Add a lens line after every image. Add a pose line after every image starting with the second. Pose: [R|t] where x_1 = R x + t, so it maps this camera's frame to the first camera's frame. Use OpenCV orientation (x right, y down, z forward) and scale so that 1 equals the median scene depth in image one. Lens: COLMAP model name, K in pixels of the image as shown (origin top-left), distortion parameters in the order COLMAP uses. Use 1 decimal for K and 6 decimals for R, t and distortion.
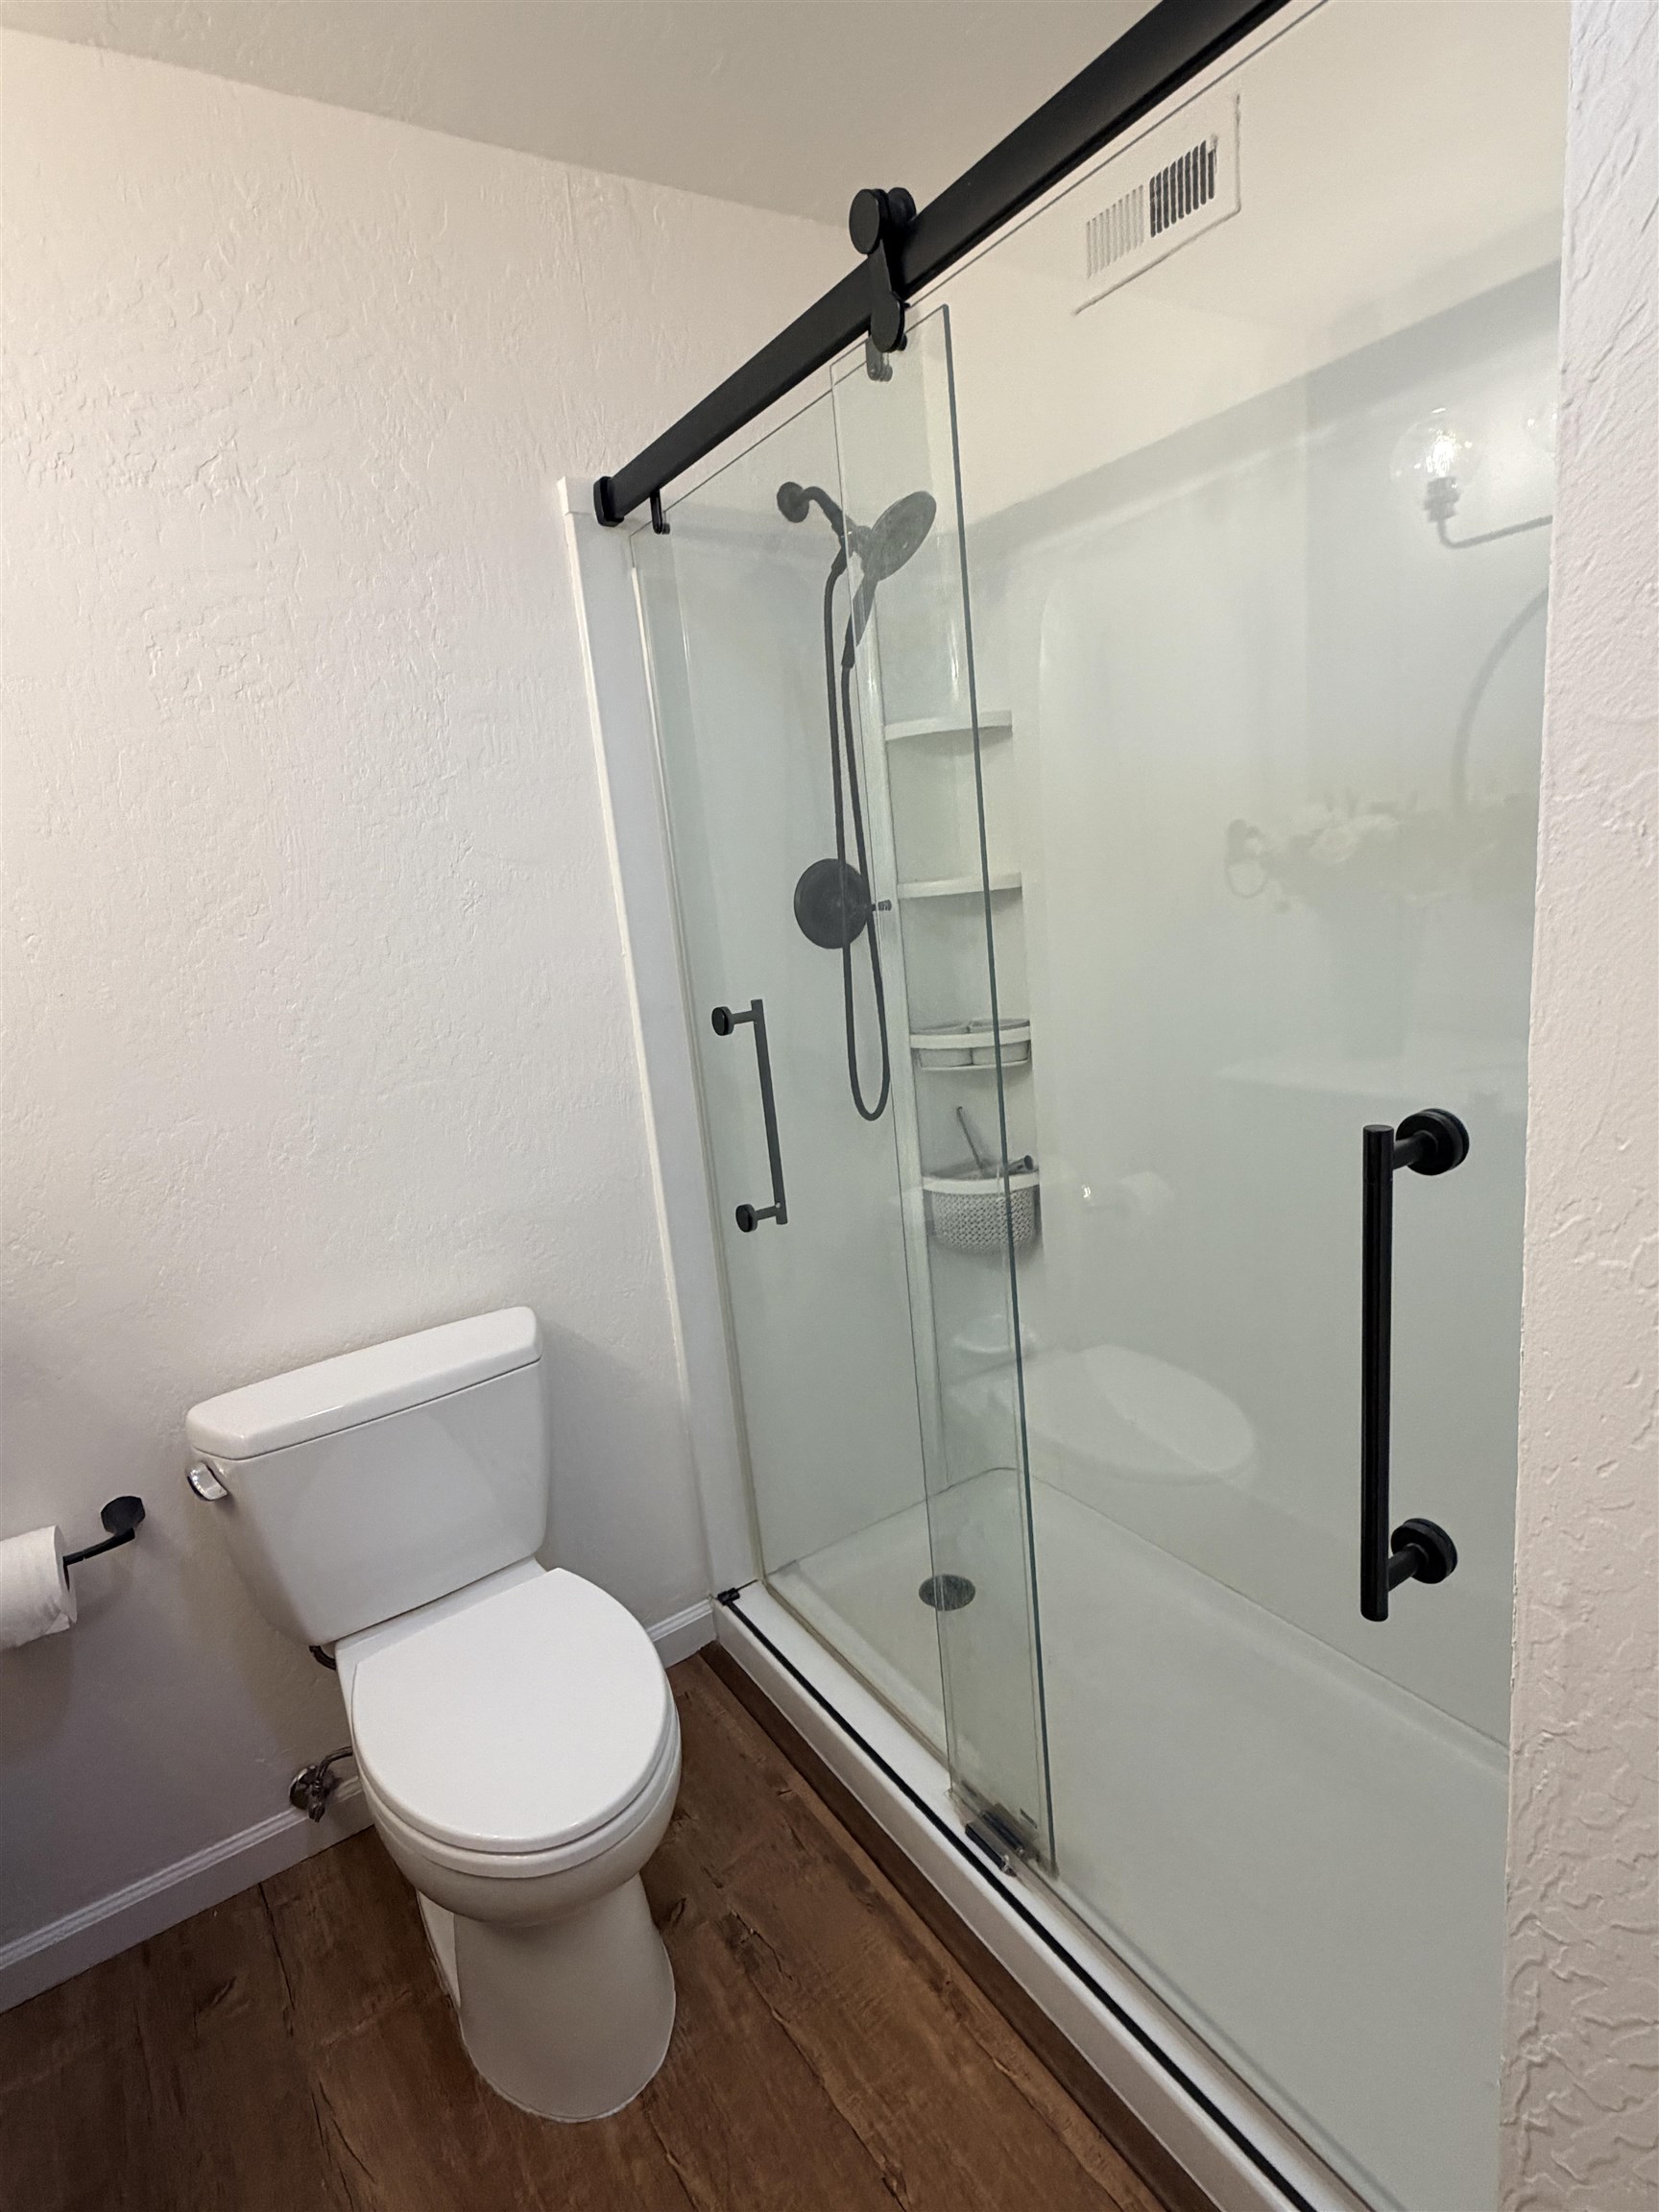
lens RADIAL K [[1166.8, 0, 829.2], [0, 1166.8, 1105.6], [0, 0, 1]] dist [0.005167, -0.002403]
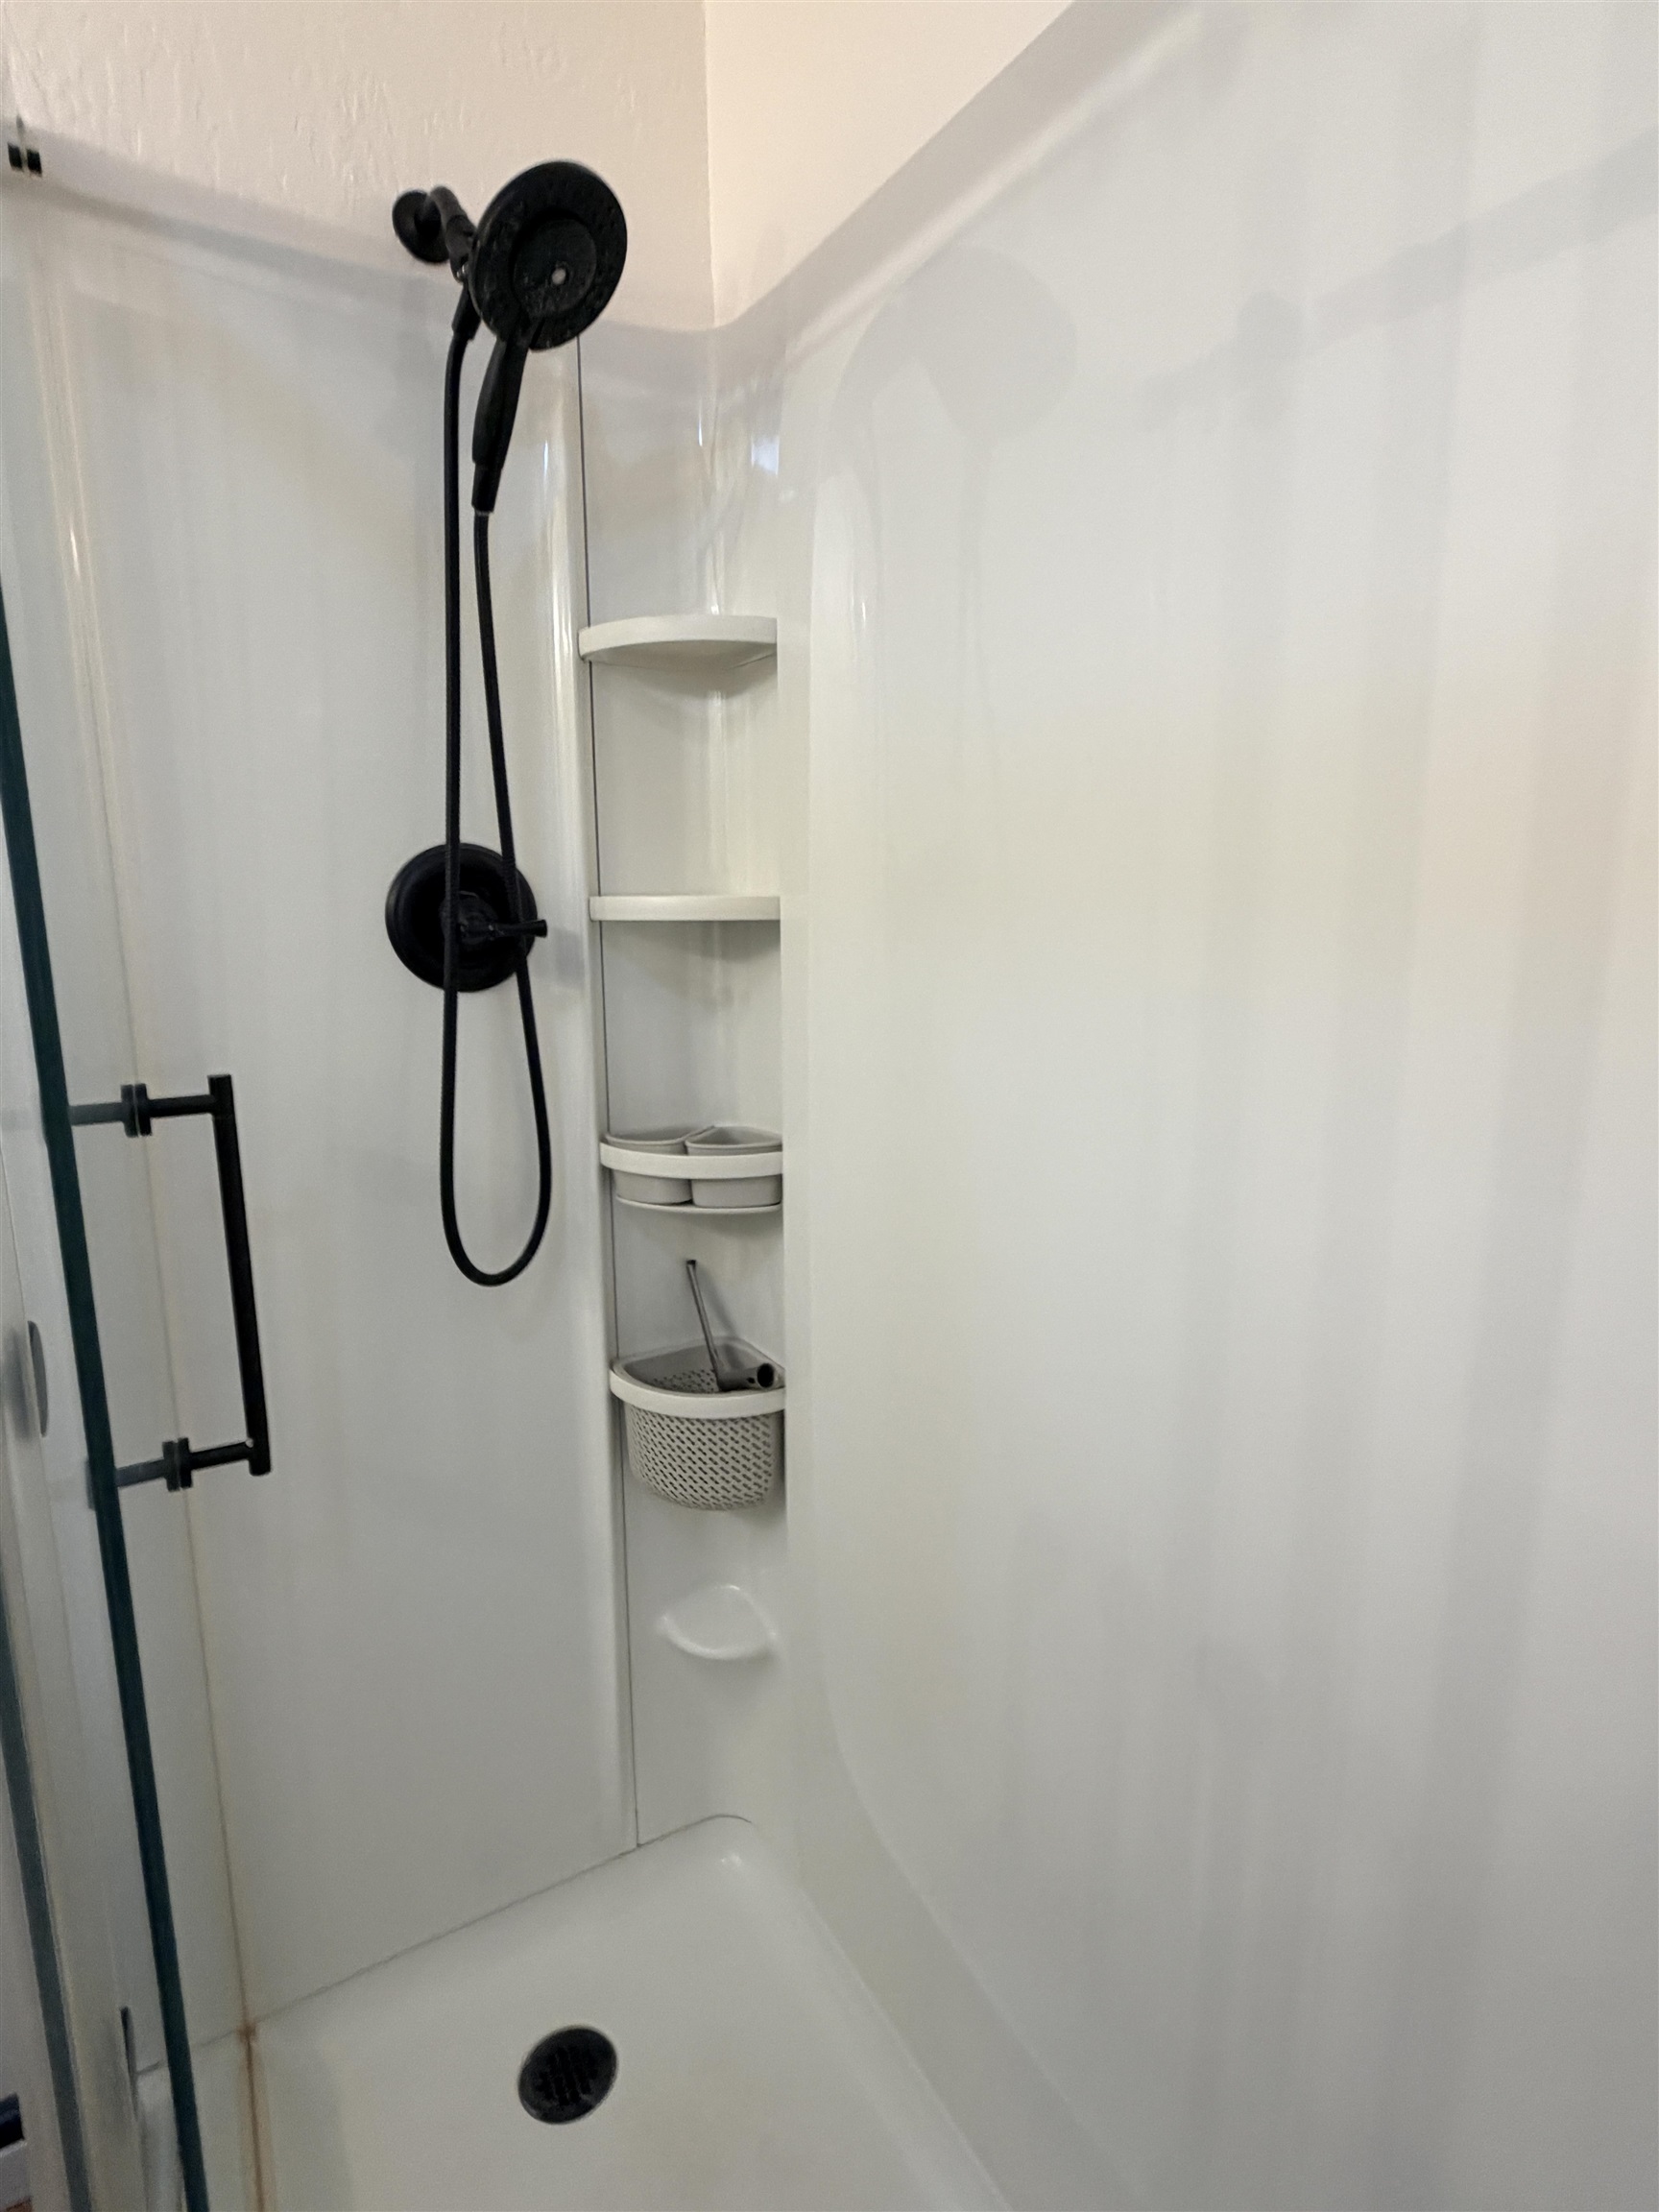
lens RADIAL K [[1166.8, 0, 829.1], [0, 1166.8, 1100.4], [0, 0, 1]] dist [0.005167, -0.002403]
pose [[0.994901, 0.098182, -0.023074, 0.226411], [-0.098745, 0.994806, -0.024702, -0.089766], [0.020529, 0.026854, 0.999429, 0.437698]]
